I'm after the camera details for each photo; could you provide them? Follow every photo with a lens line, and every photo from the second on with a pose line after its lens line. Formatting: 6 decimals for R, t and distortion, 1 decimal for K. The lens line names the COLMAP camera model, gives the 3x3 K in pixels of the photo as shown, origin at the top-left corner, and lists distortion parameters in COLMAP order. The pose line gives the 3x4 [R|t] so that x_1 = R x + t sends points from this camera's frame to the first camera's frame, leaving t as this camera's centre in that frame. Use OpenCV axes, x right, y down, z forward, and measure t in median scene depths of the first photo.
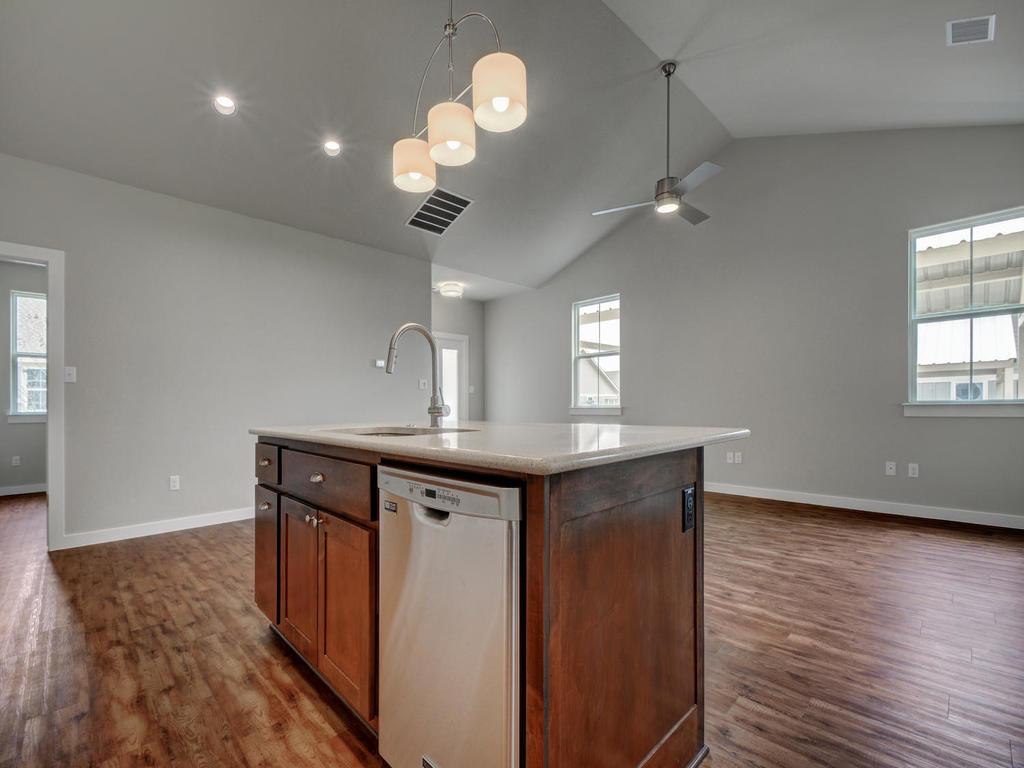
lens RADIAL K [[449.2, 0, 508.9], [0, 449.2, 403.8], [0, 0, 1]] dist [0.004394, 0.000664]
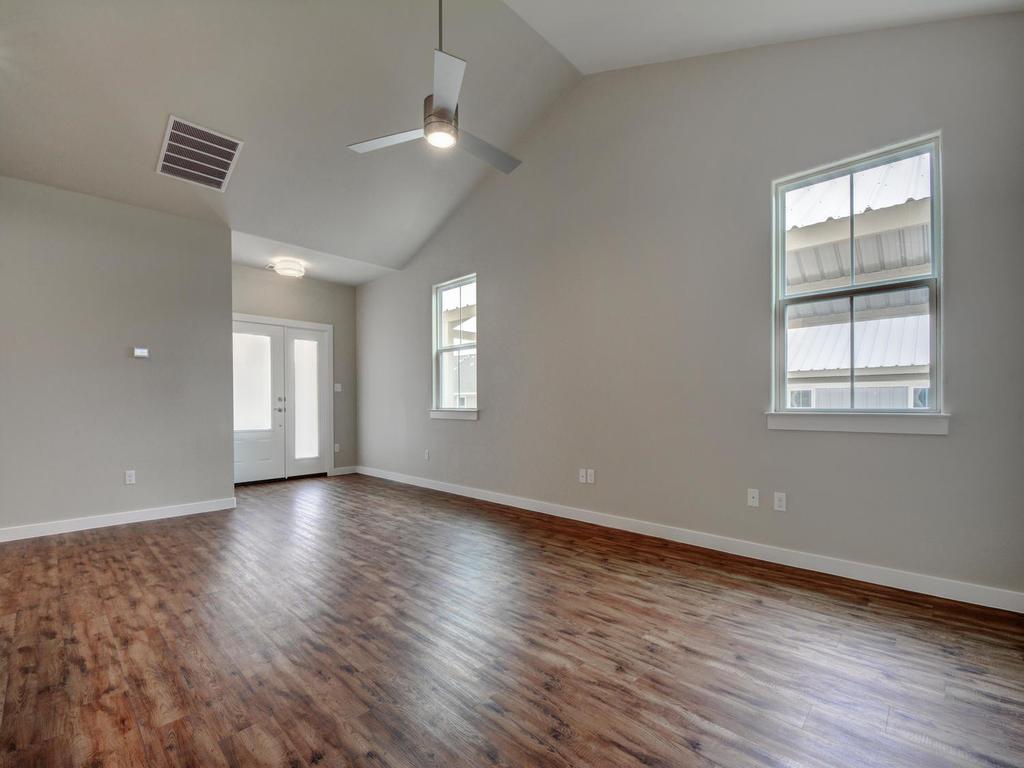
lens RADIAL K [[436.3, 0, 505.3], [0, 436.3, 402.4], [0, 0, 1]] dist [0.000249, -0.000694]
pose [[0.999834, 0.013998, 0.011704, 0.386188], [-0.013968, 0.999899, -0.002654, -0.007375], [-0.011740, 0.002490, 0.999928, 0.252341]]
